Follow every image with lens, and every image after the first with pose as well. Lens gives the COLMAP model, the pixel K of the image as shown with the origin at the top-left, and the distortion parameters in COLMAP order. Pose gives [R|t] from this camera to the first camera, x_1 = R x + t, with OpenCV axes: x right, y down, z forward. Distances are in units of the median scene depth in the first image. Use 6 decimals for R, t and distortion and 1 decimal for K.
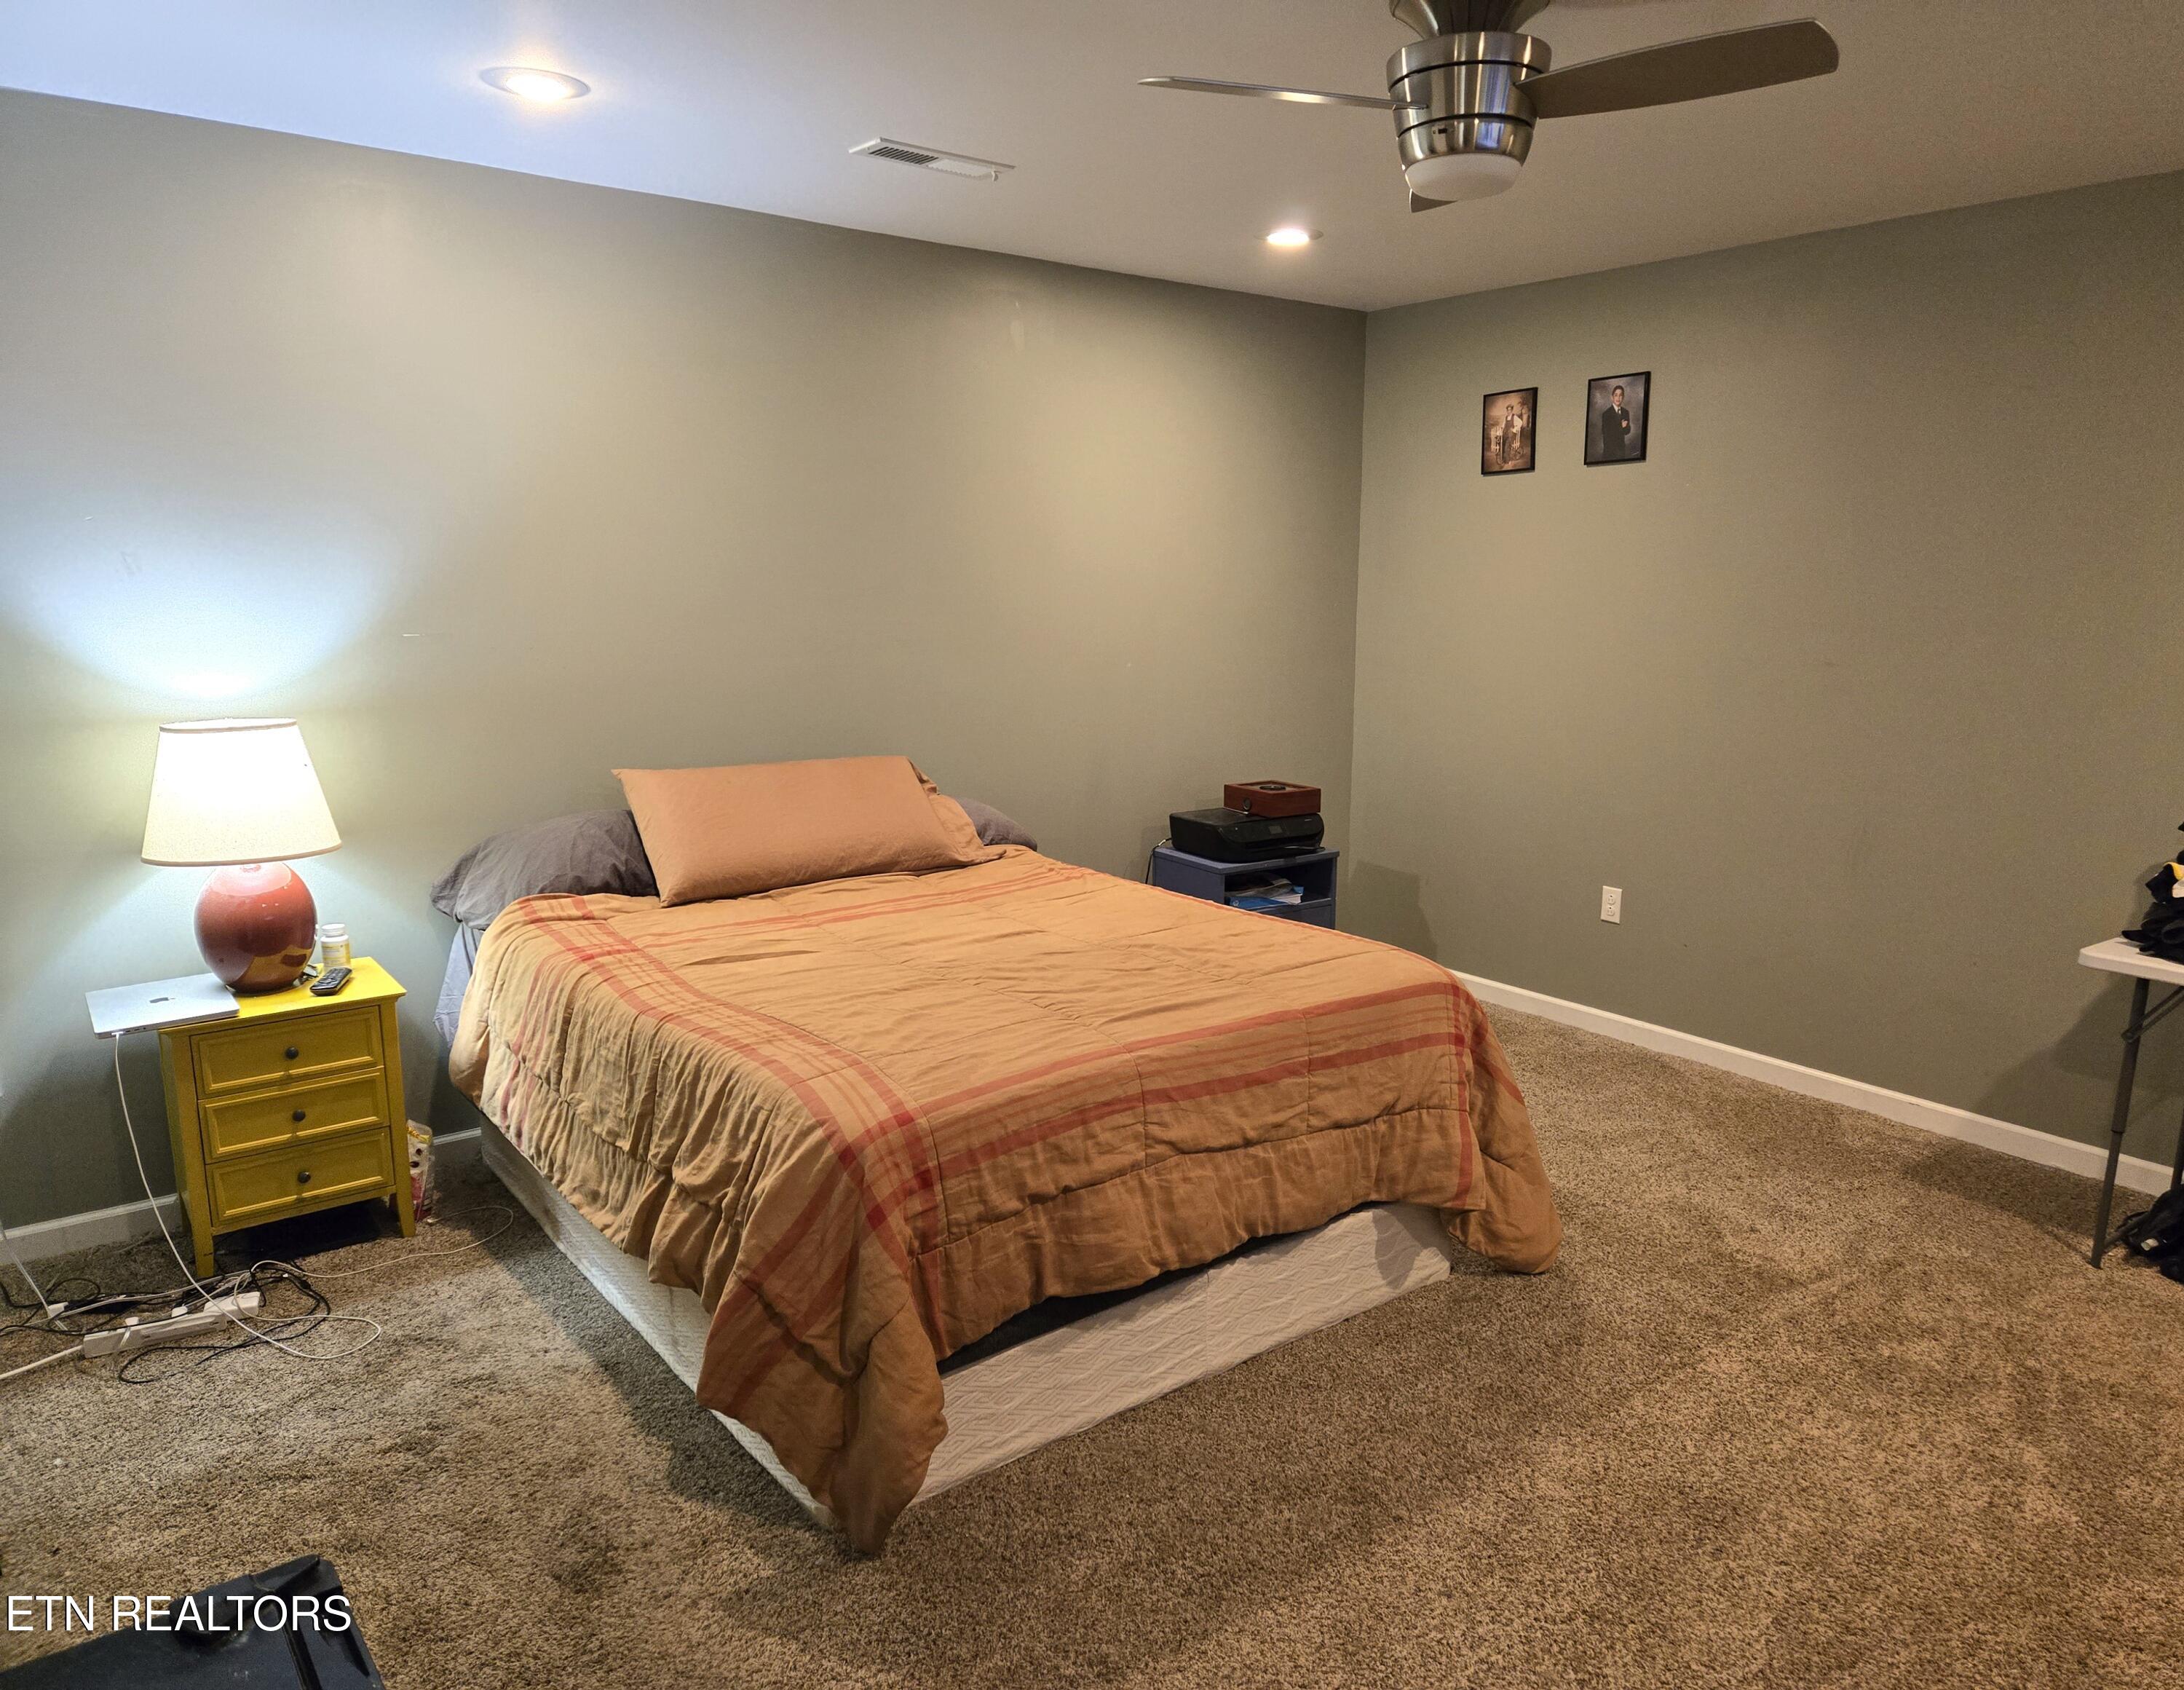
lens RADIAL K [[1486.5, 0, 1092.1], [0, 1486.5, 851.4], [0, 0, 1]] dist [0.005916, 0.000891]
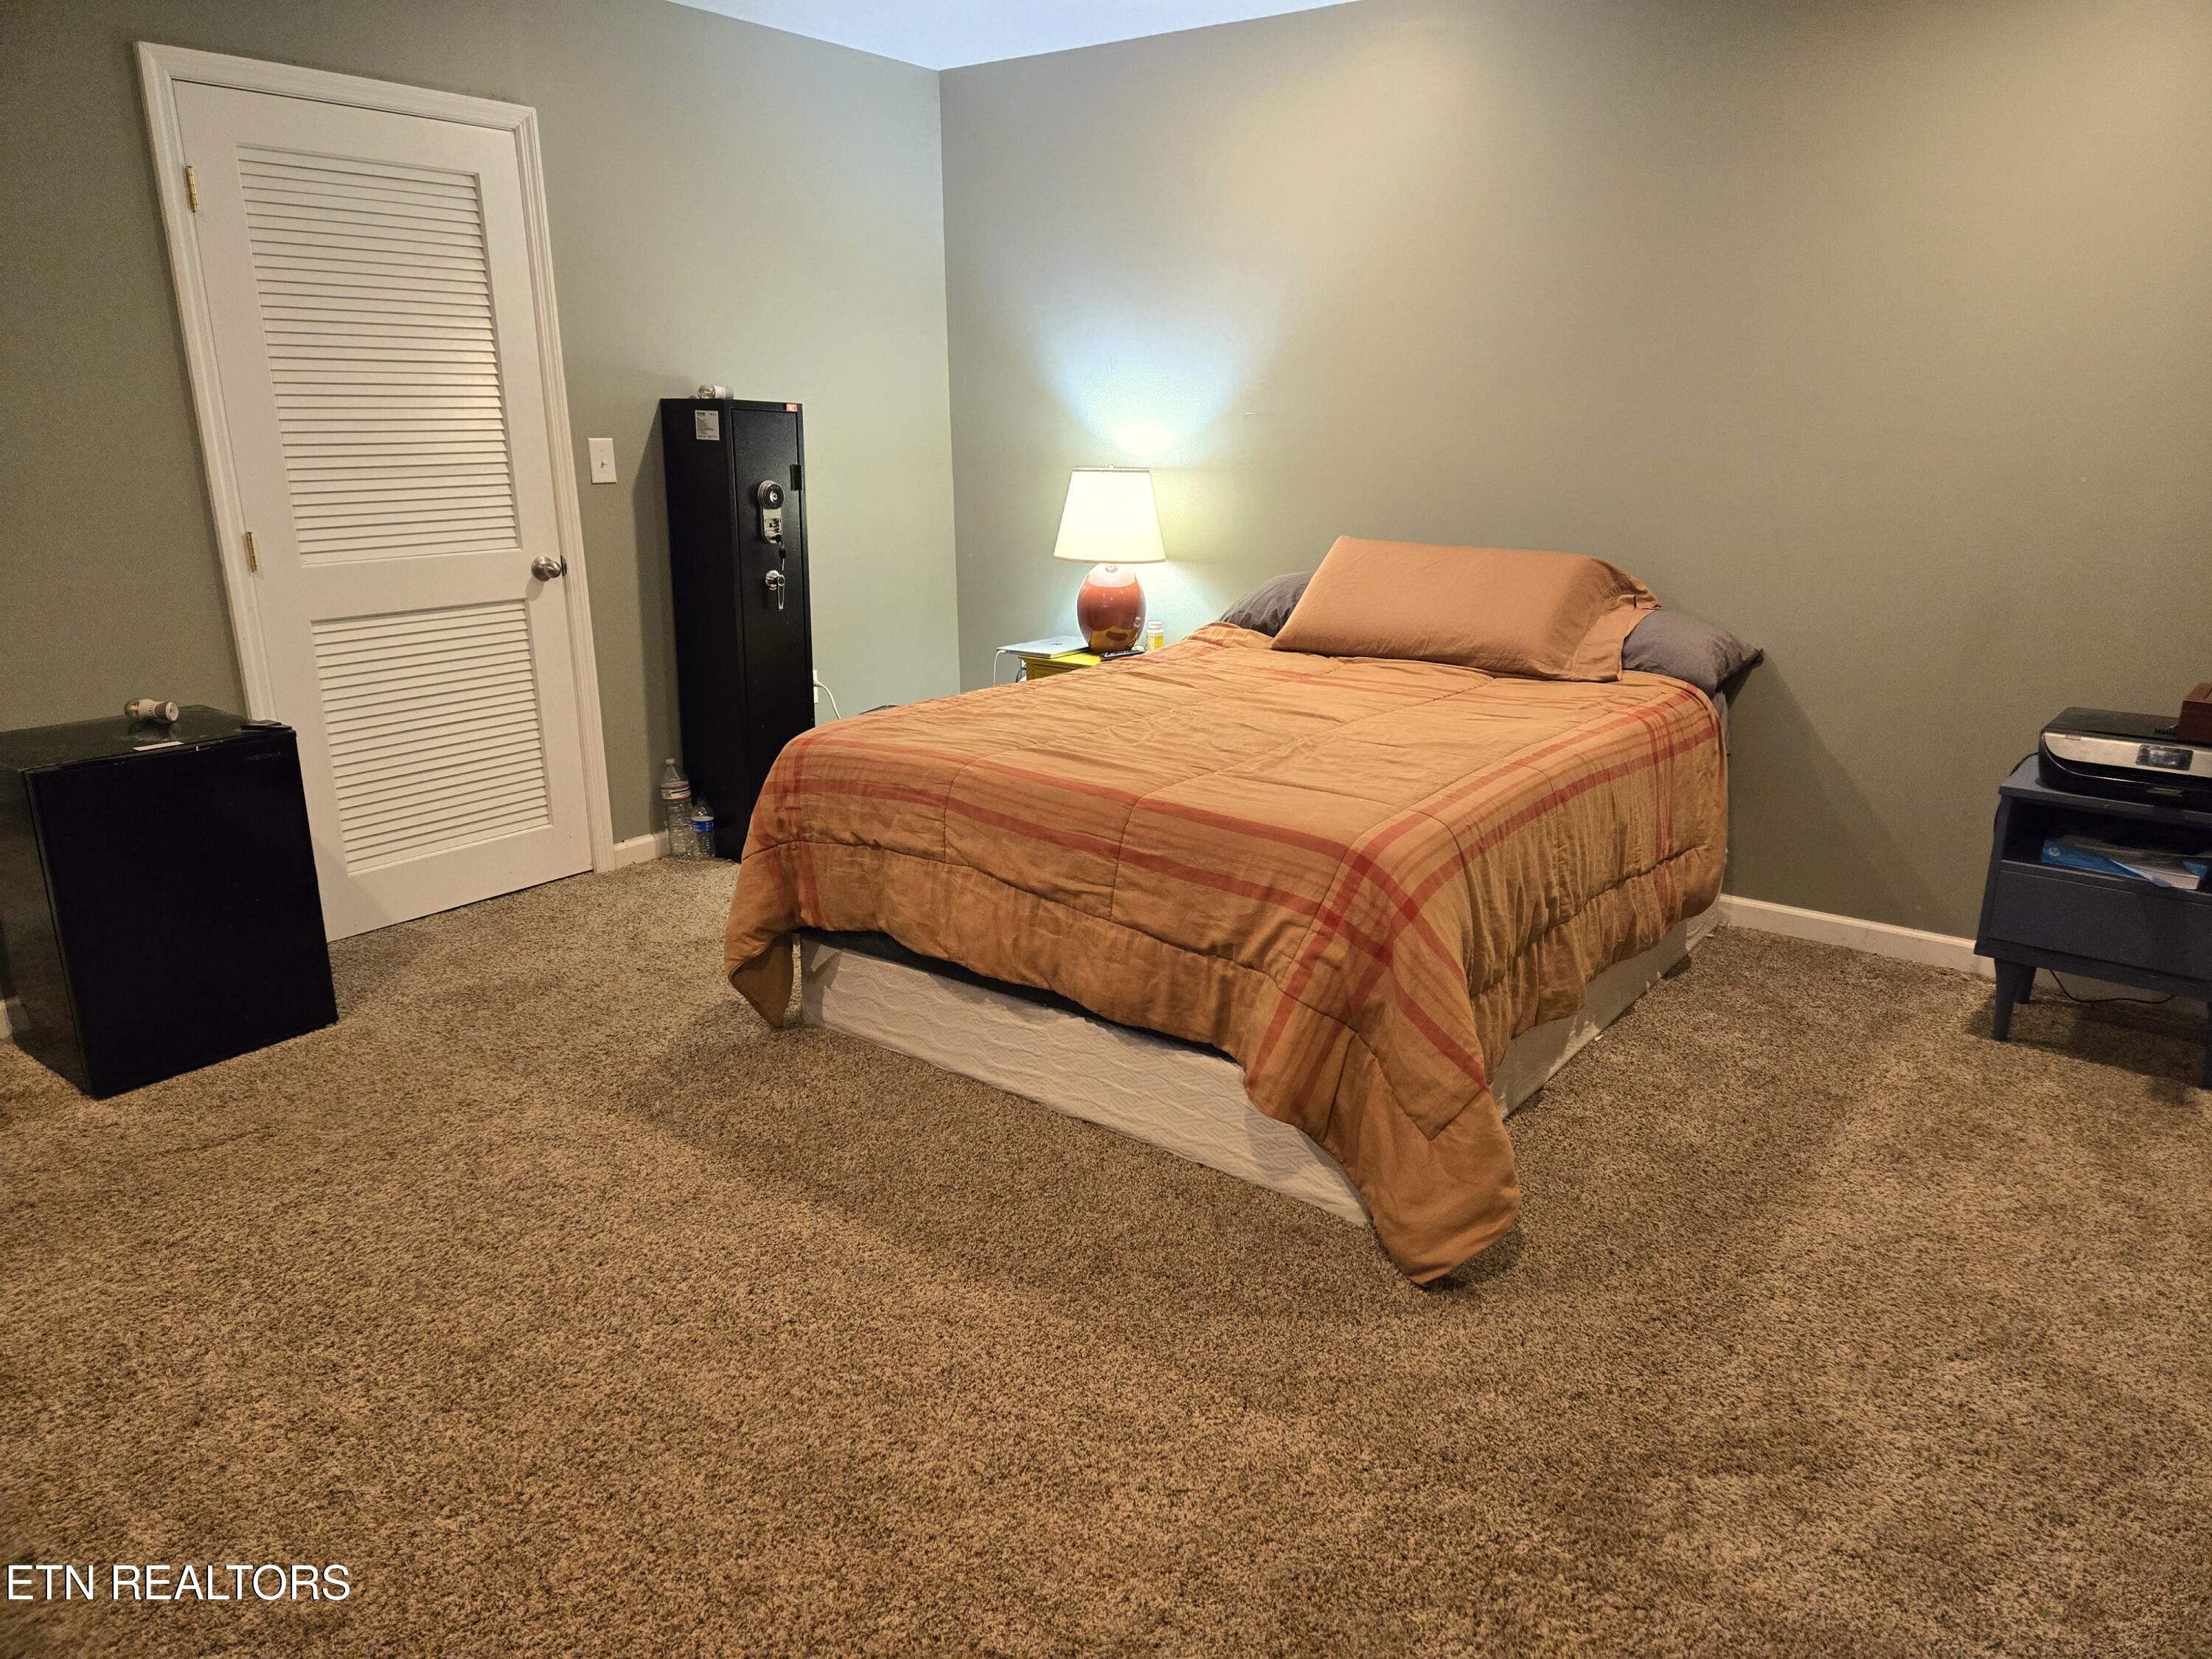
lens RADIAL K [[1459.6, 0, 1103.9], [0, 1459.6, 823.1], [0, 0, 1]] dist [0.048007, -0.043740]
pose [[0.258699, 0.260706, -0.930112, 0.997976], [-0.174872, 0.959620, 0.220338, -0.078613], [0.949997, 0.105650, 0.293843, 0.701598]]
